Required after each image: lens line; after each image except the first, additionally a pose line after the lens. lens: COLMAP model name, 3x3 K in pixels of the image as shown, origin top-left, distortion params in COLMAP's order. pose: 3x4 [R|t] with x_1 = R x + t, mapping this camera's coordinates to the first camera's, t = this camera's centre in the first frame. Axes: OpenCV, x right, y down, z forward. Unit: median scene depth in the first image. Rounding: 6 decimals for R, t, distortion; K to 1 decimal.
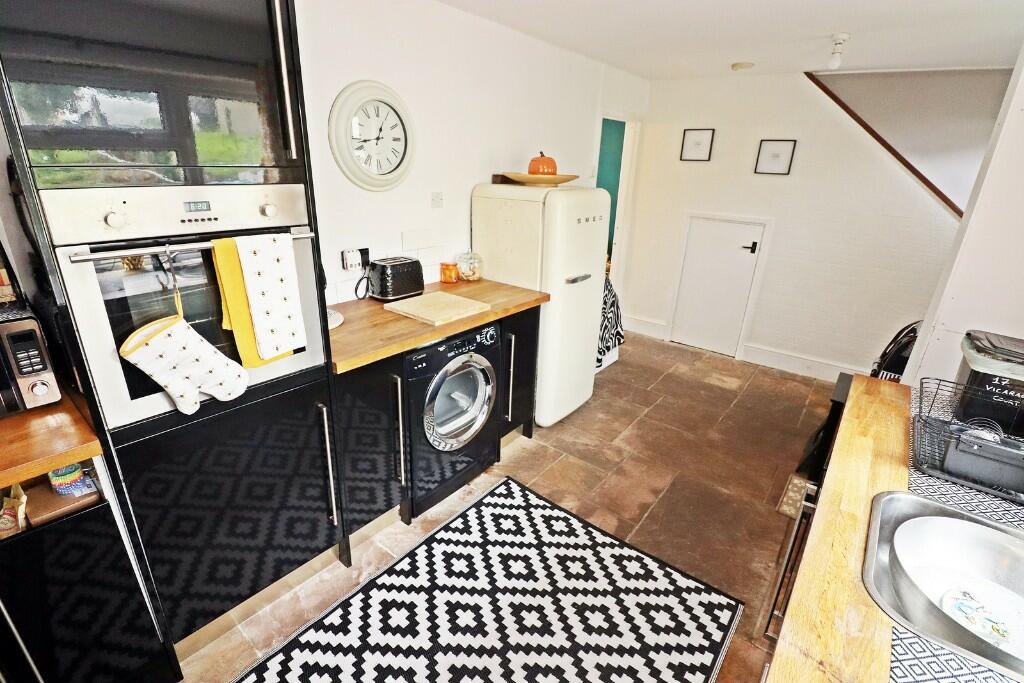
lens RADIAL K [[472.3, 0, 509.2], [0, 472.3, 343.9], [0, 0, 1]] dist [0.001812, -0.019583]
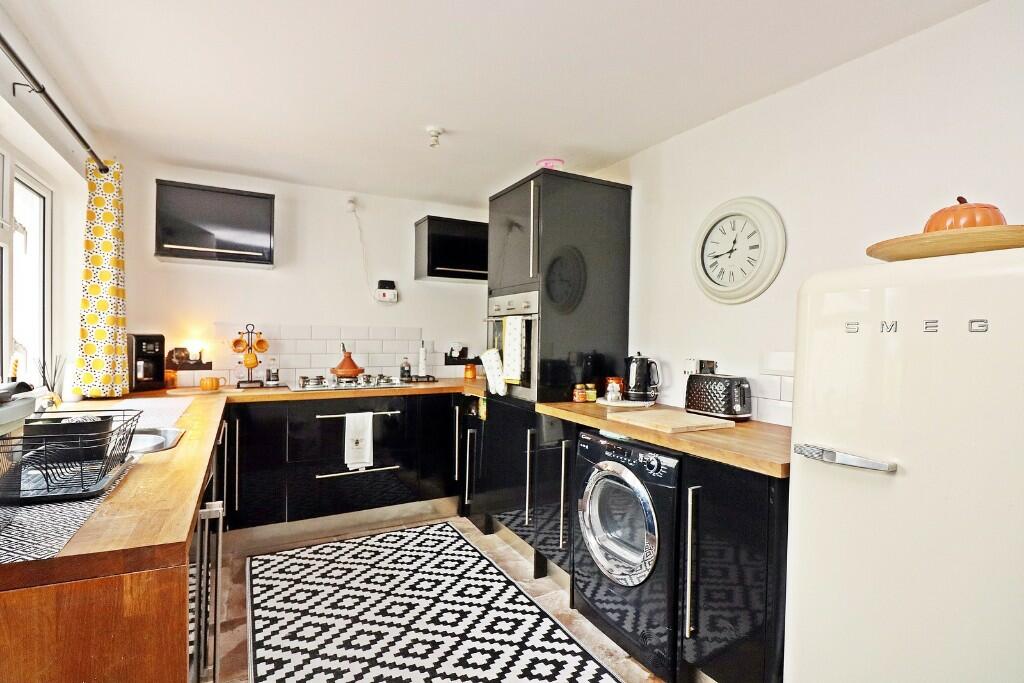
lens RADIAL K [[472.3, 0, 509.2], [0, 472.3, 343.9], [0, 0, 1]] dist [0.001812, -0.019583]
pose [[-0.376364, -0.031762, -0.925927, 0.814731], [-0.363549, 0.924316, 0.116066, -0.213986], [0.852163, 0.380303, -0.359427, 1.071081]]
